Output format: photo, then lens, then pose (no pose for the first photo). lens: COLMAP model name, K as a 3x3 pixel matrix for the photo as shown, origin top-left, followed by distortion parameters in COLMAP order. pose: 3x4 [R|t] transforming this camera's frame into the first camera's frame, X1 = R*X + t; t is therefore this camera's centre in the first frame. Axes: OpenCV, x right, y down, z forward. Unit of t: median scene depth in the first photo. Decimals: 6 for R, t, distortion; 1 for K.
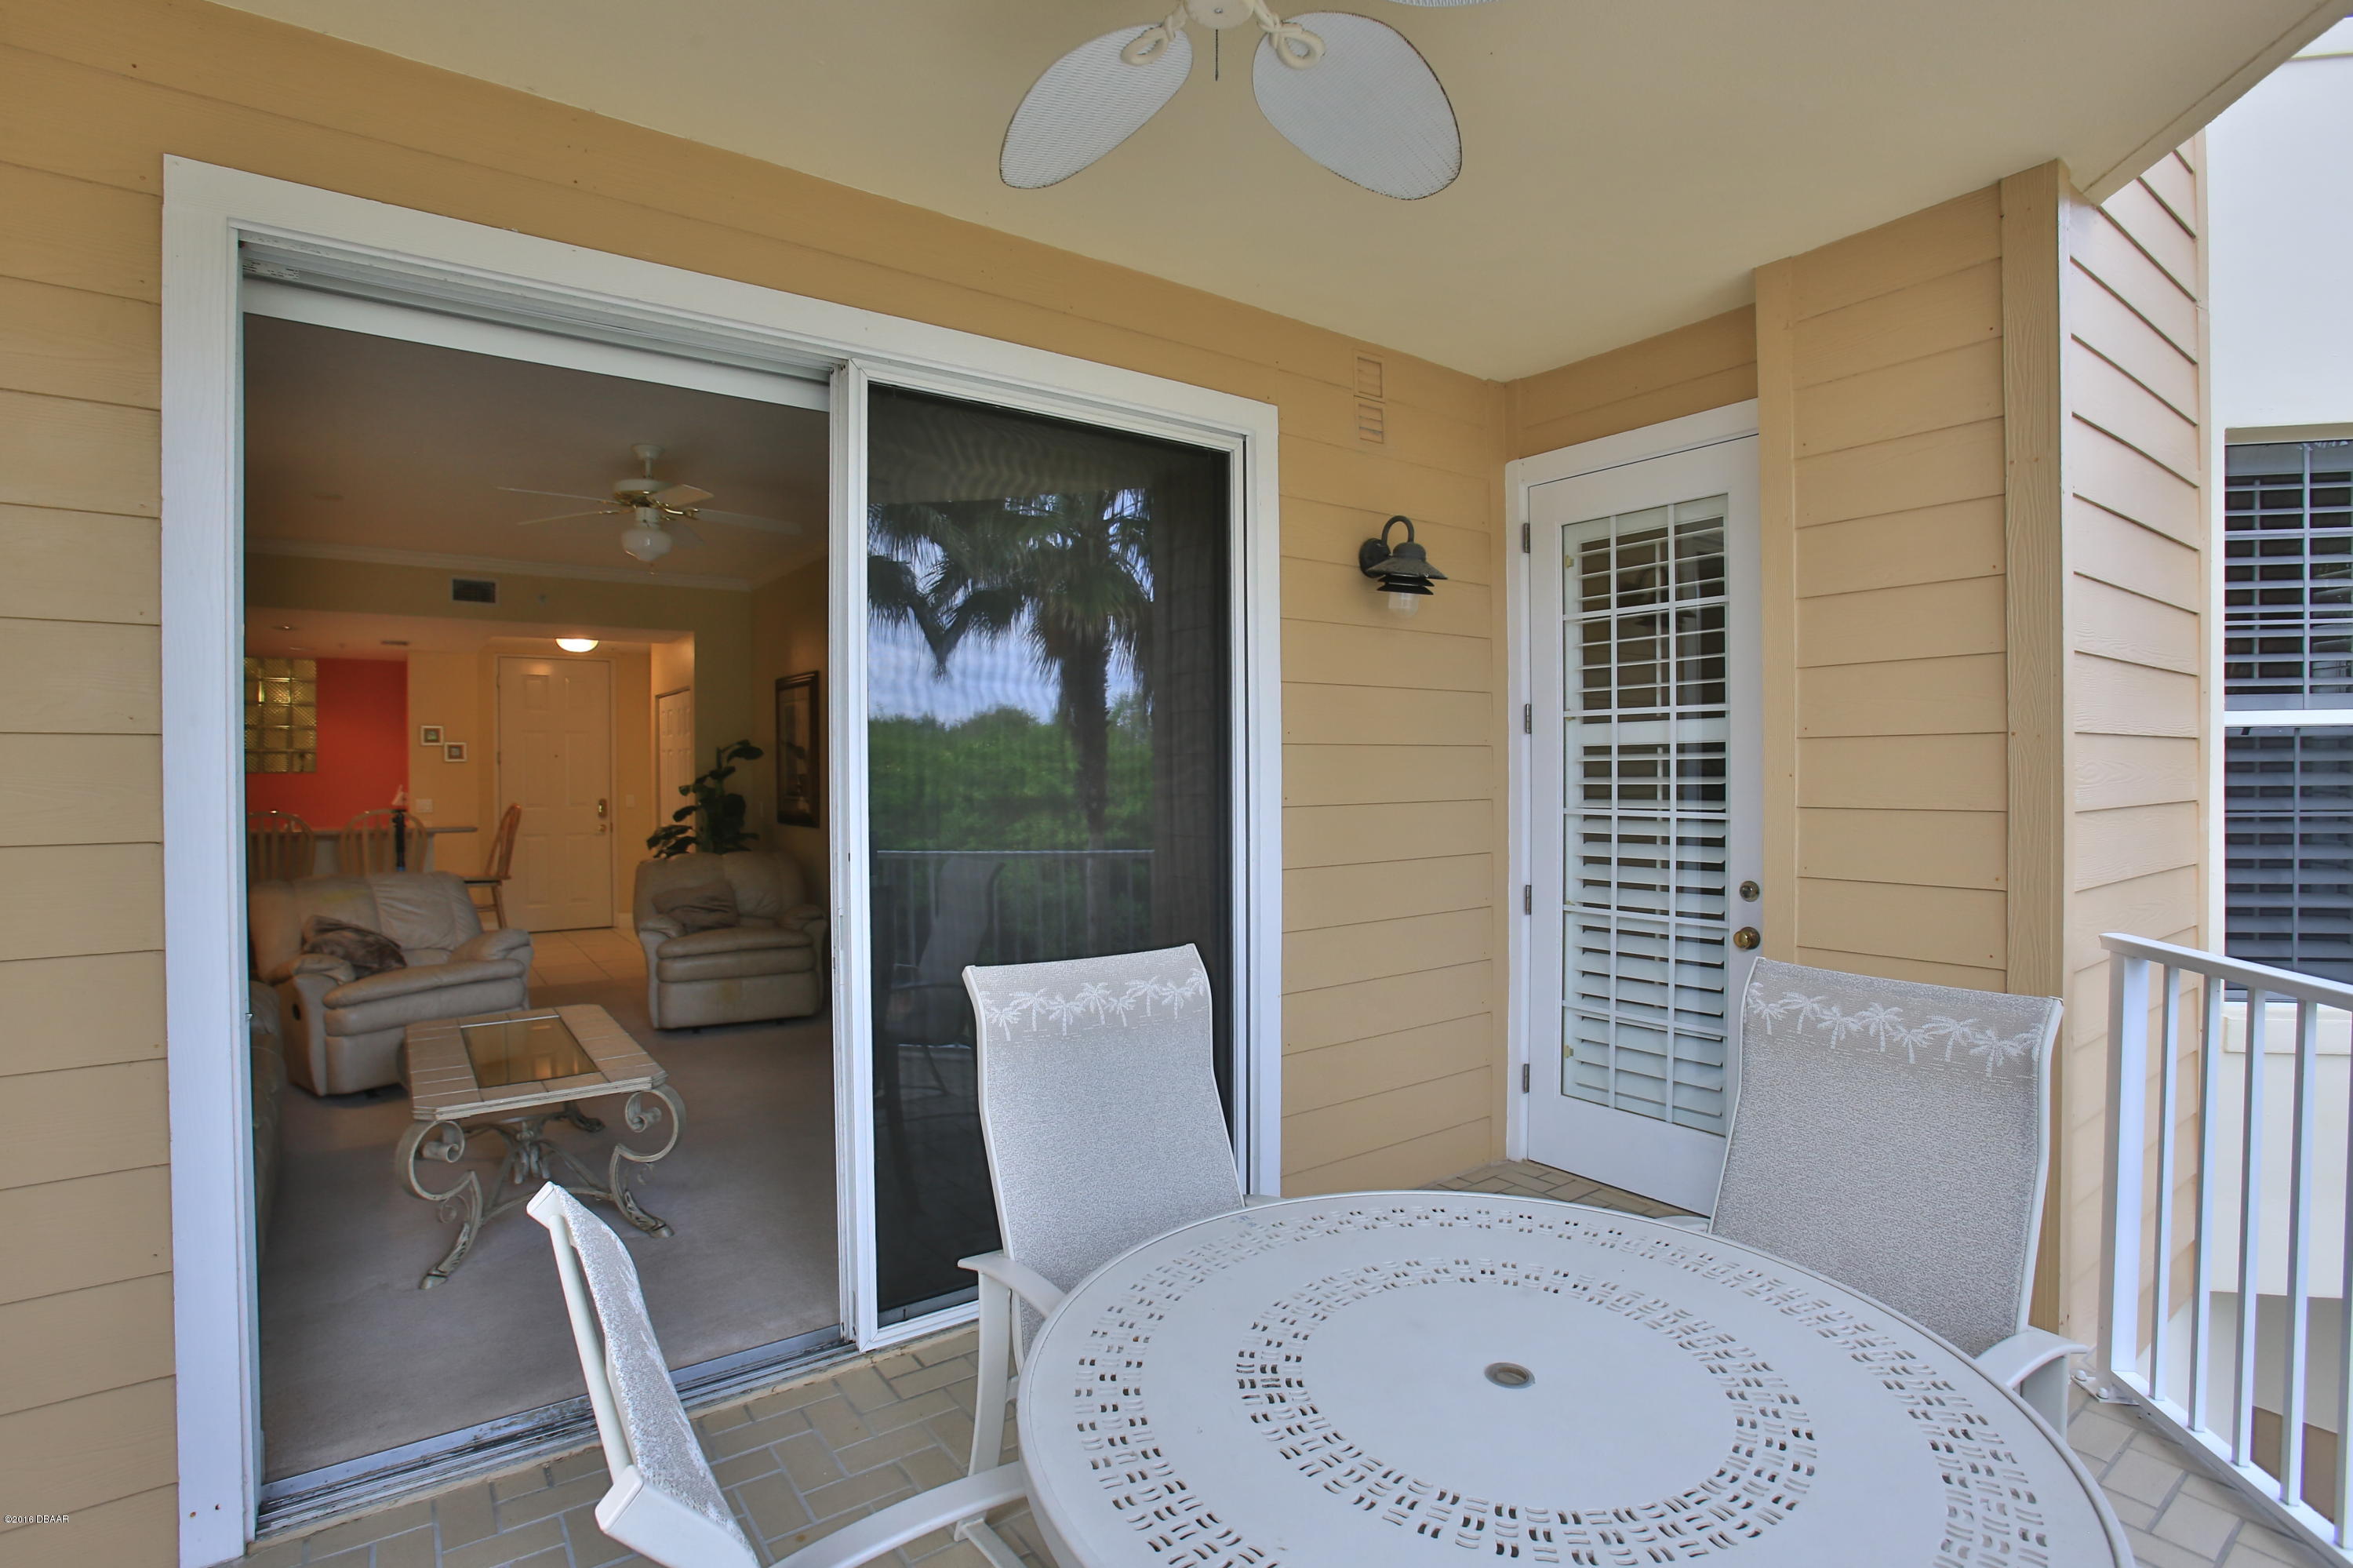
lens RADIAL K [[1146.0, 0, 1180.0], [0, 1146.0, 783.0], [0, 0, 1]] dist [-0.050243, 0.013815]
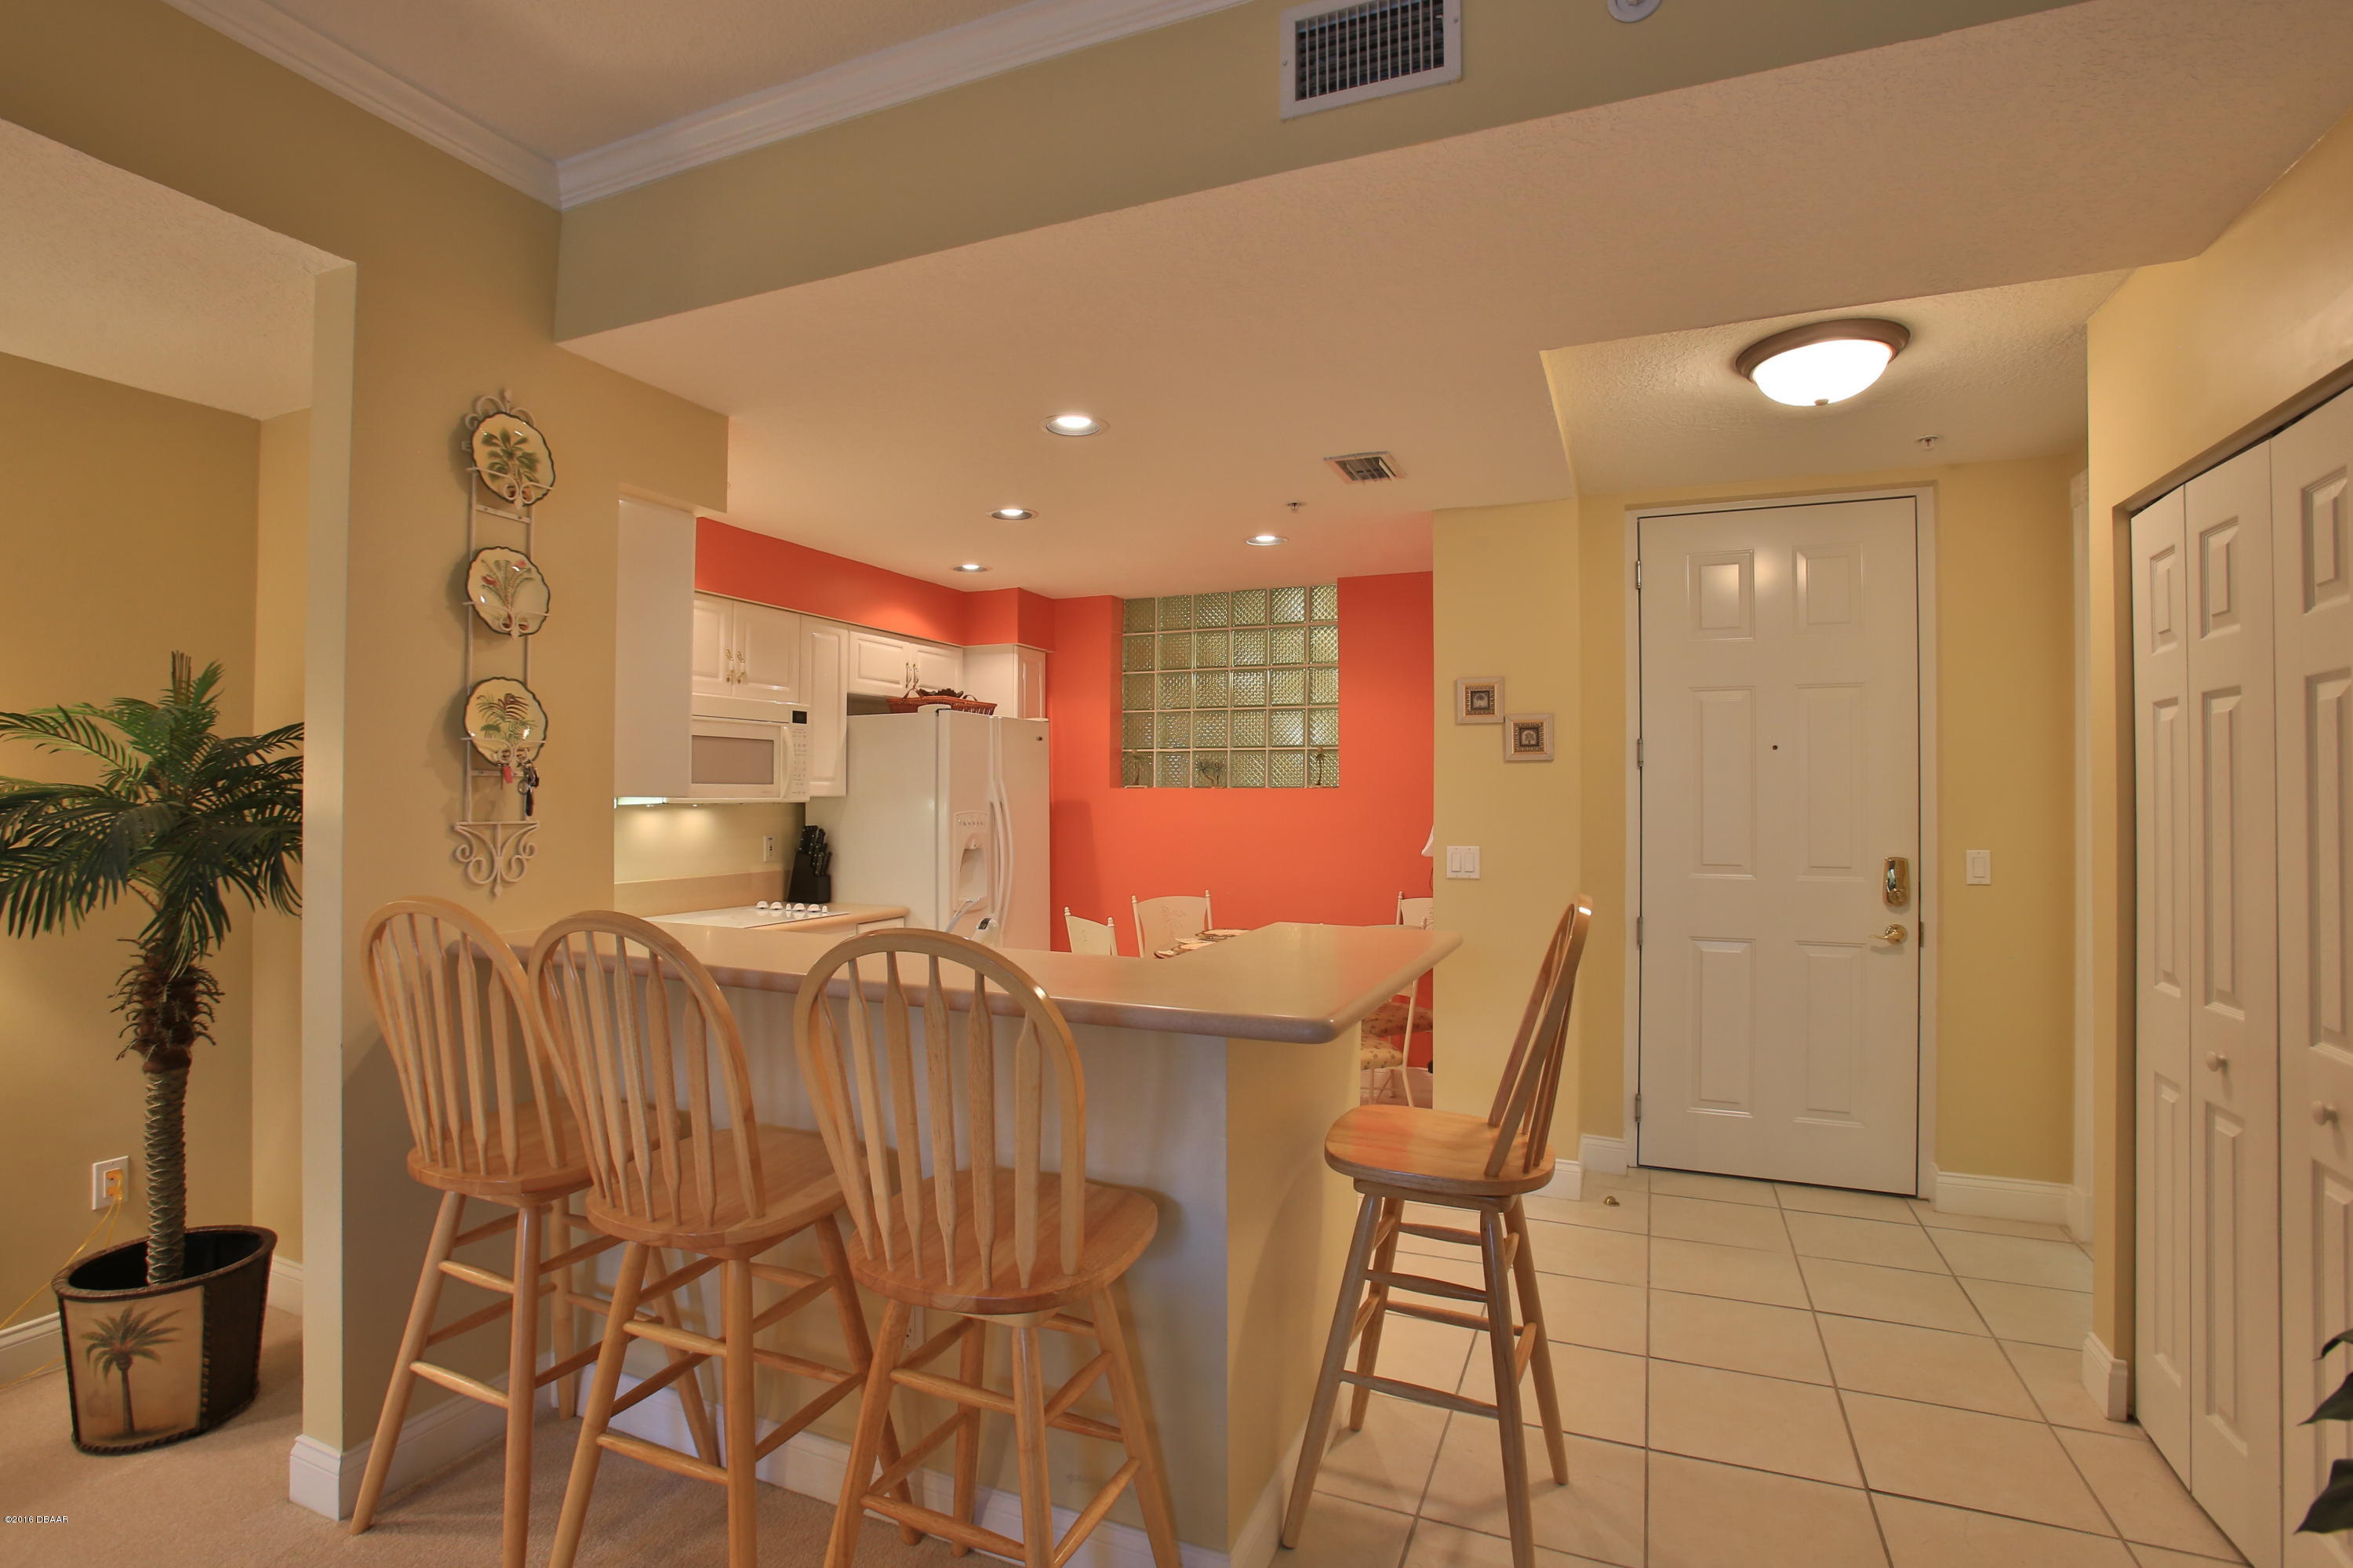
lens RADIAL K [[1146.0, 0, 1172.1], [0, 1146.0, 782.3], [0, 0, 1]] dist [-0.050243, 0.013815]
pose [[0.521605, -0.002117, -0.853184, -0.344294], [-0.009433, 0.999921, -0.008248, -0.005961], [0.853135, 0.012350, 0.521544, 0.651815]]
